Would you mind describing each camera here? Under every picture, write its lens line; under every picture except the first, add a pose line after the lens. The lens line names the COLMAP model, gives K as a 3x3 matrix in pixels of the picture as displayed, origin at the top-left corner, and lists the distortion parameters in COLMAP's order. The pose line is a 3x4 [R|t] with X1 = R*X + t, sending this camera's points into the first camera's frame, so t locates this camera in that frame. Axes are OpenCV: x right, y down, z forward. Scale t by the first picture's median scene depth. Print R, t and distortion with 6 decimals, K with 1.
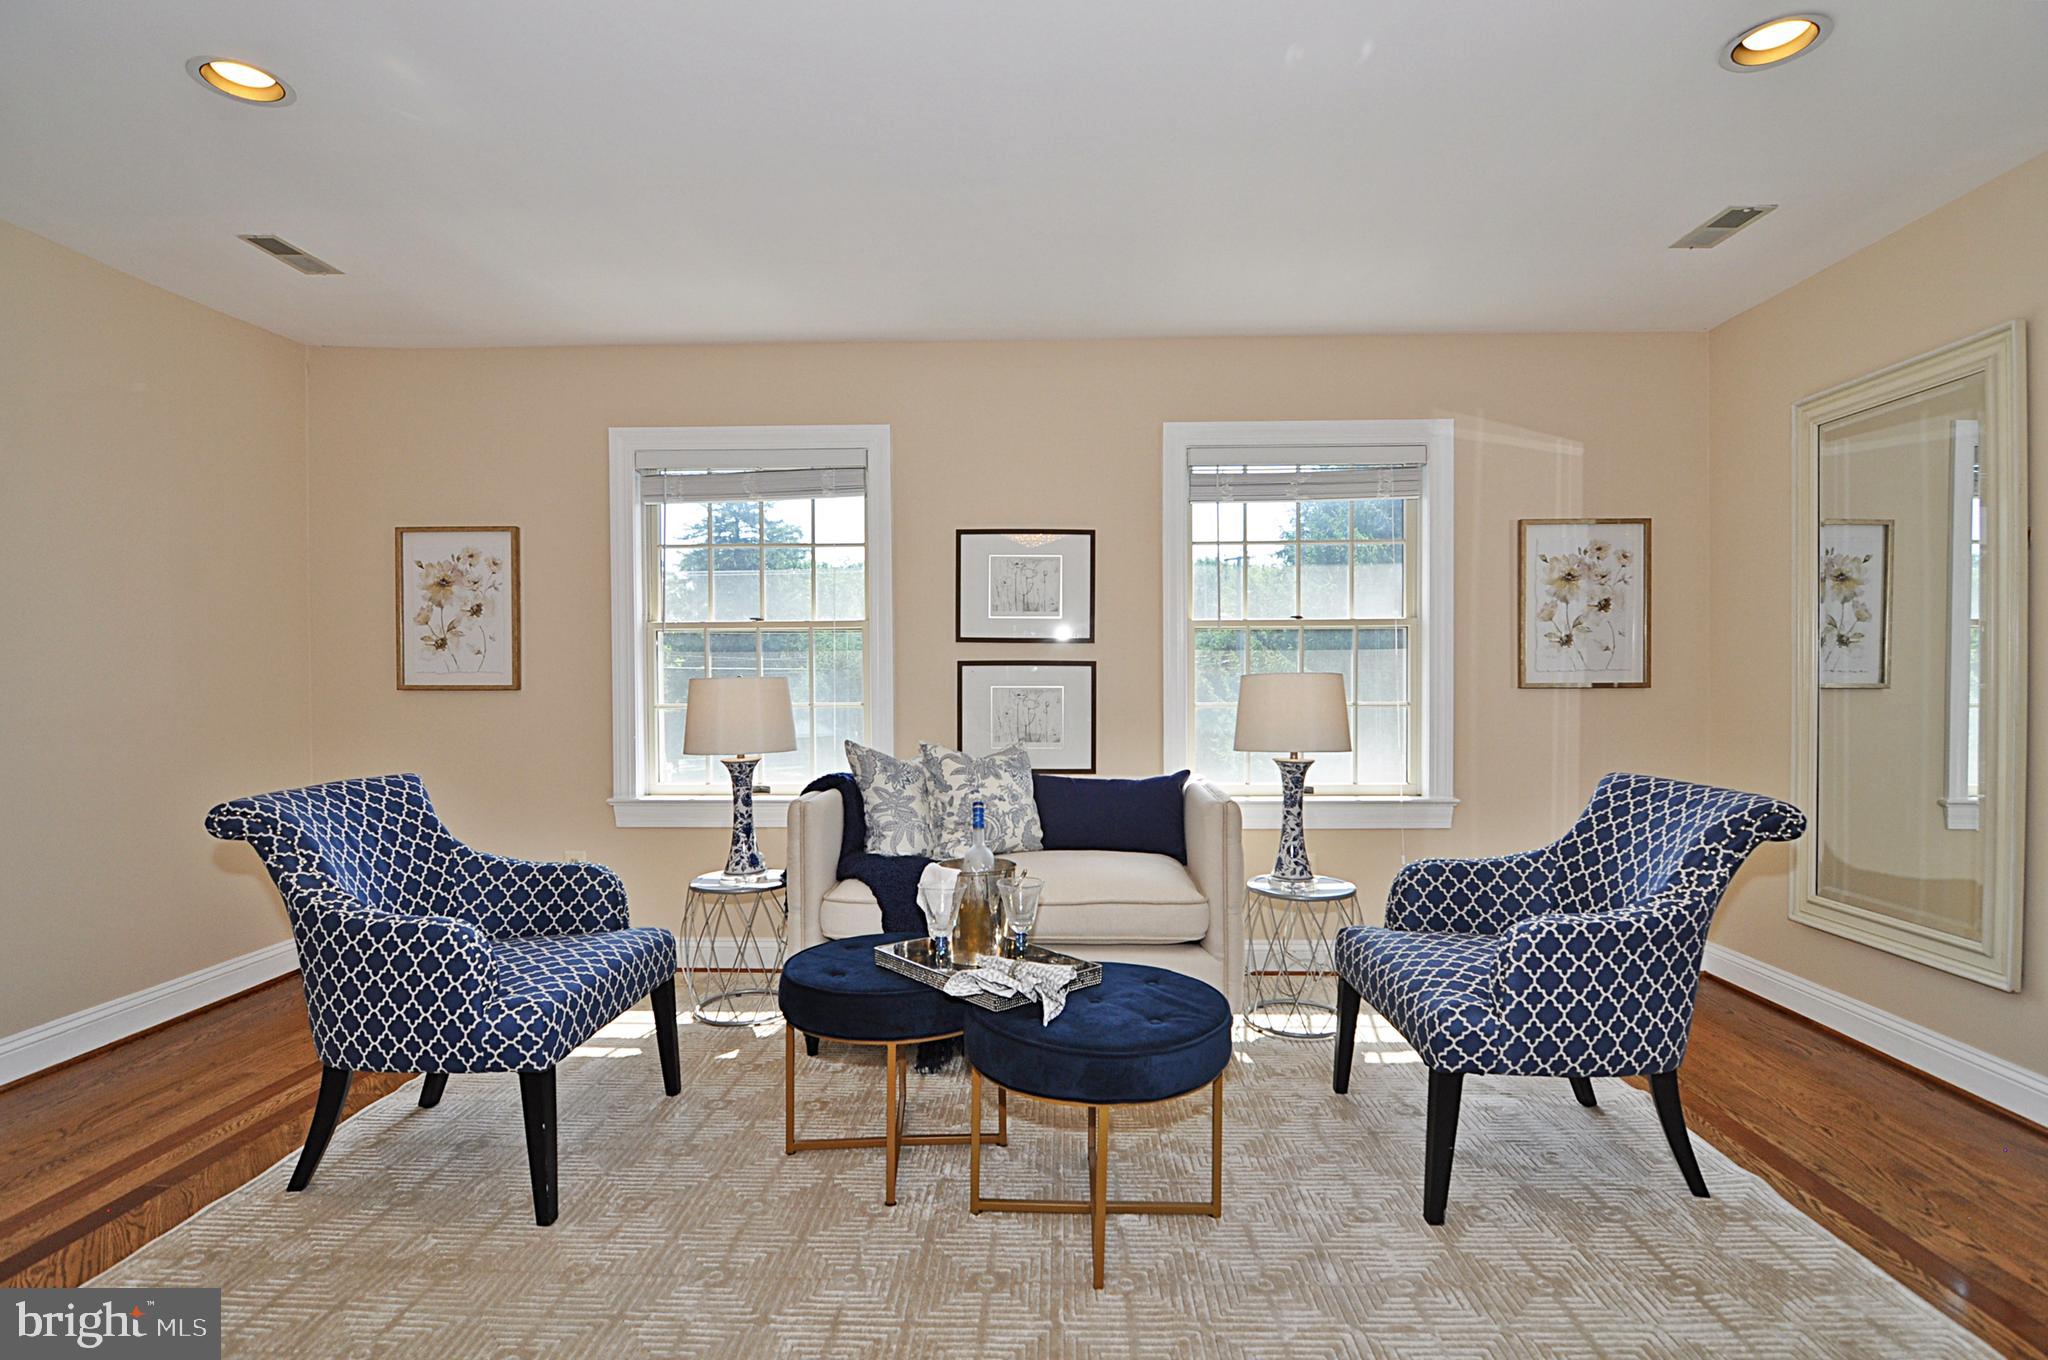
lens RADIAL K [[1008.8, 0, 1022.4], [0, 1008.8, 674.2], [0, 0, 1]] dist [0.002328, -0.013968]
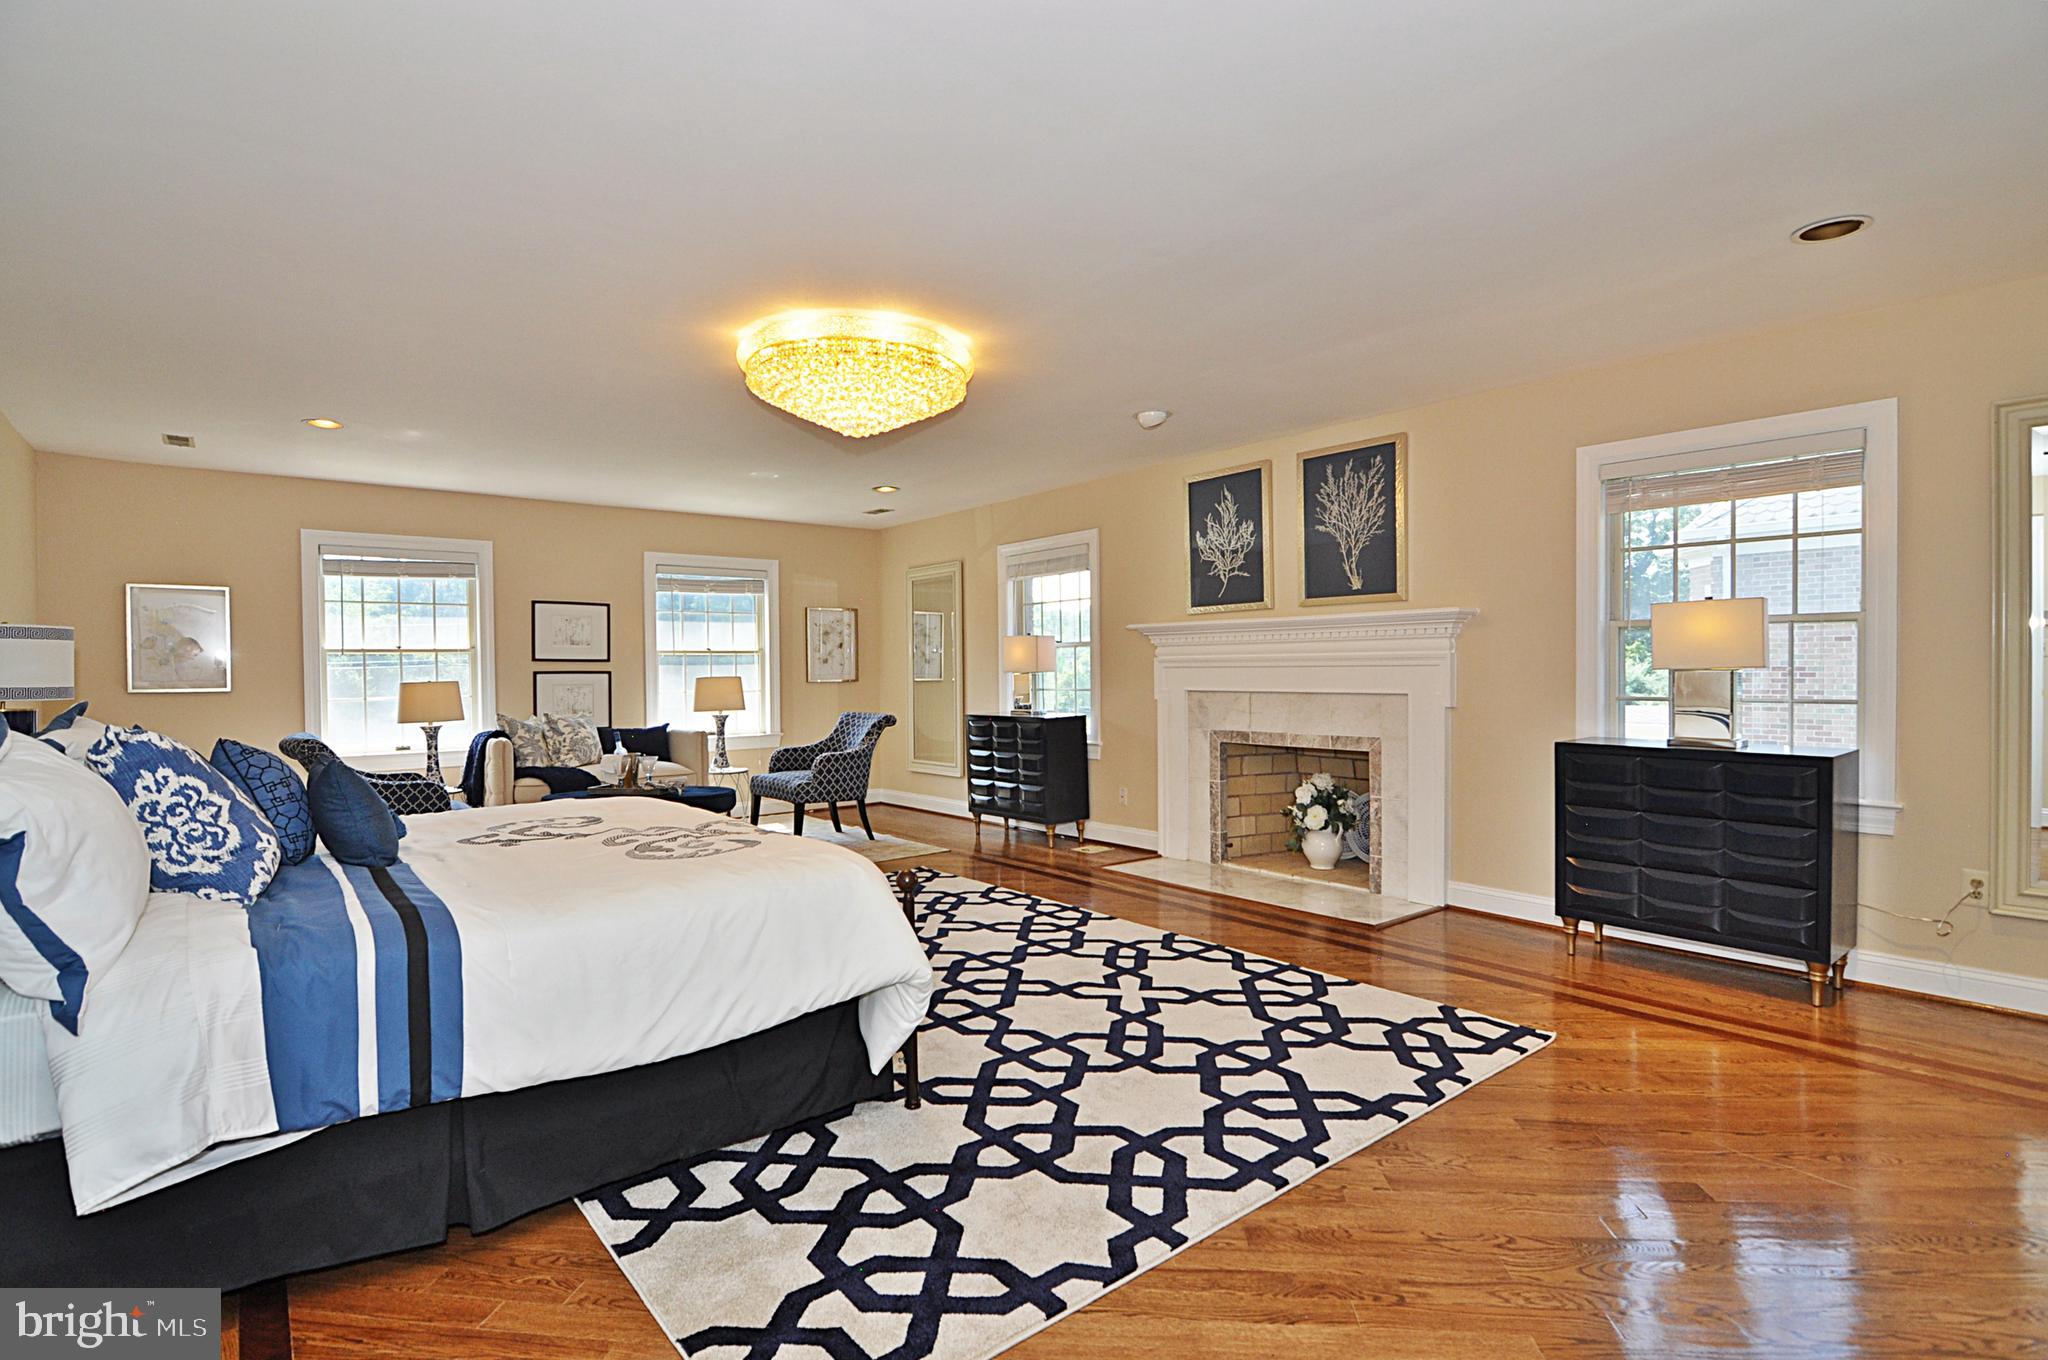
lens RADIAL K [[989.8, 0, 1036.2], [0, 989.8, 680.9], [0, 0, 1]] dist [0.001256, -0.016984]
pose [[0.747320, -0.011404, 0.664367, -0.656104], [0.007208, 0.999933, 0.009055, -0.006451], [-0.664425, -0.001978, 0.747352, -1.095839]]
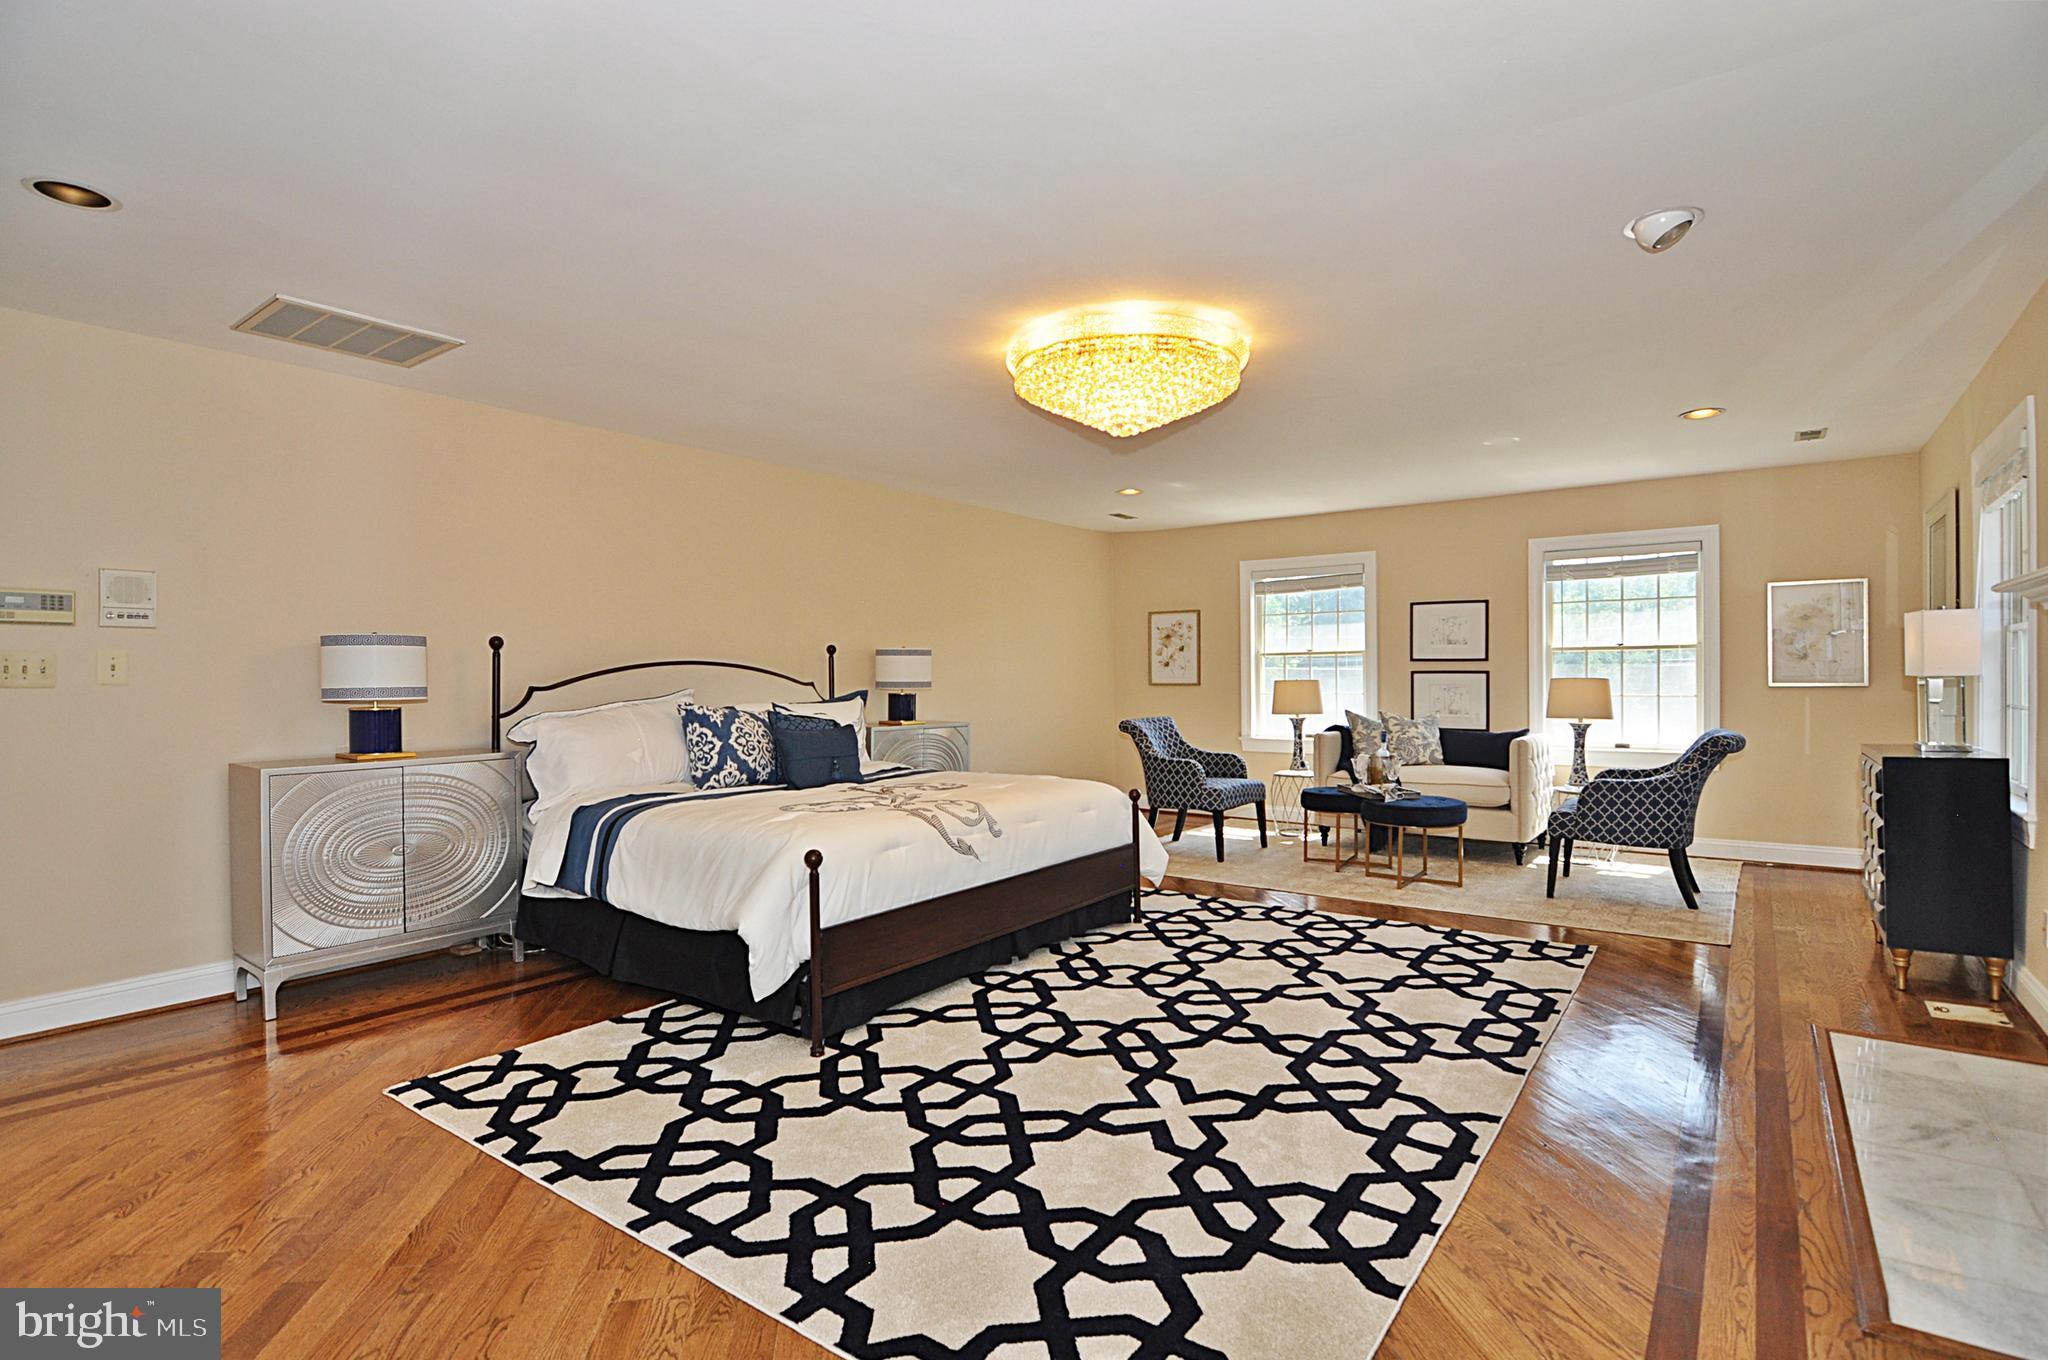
lens RADIAL K [[989.8, 0, 1036.2], [0, 989.8, 680.9], [0, 0, 1]] dist [0.001256, -0.016984]
pose [[0.831738, 0.001314, -0.555167, 0.438437], [0.003460, 0.999966, 0.007550, -0.012543], [0.555158, -0.008201, 0.831705, -1.087892]]
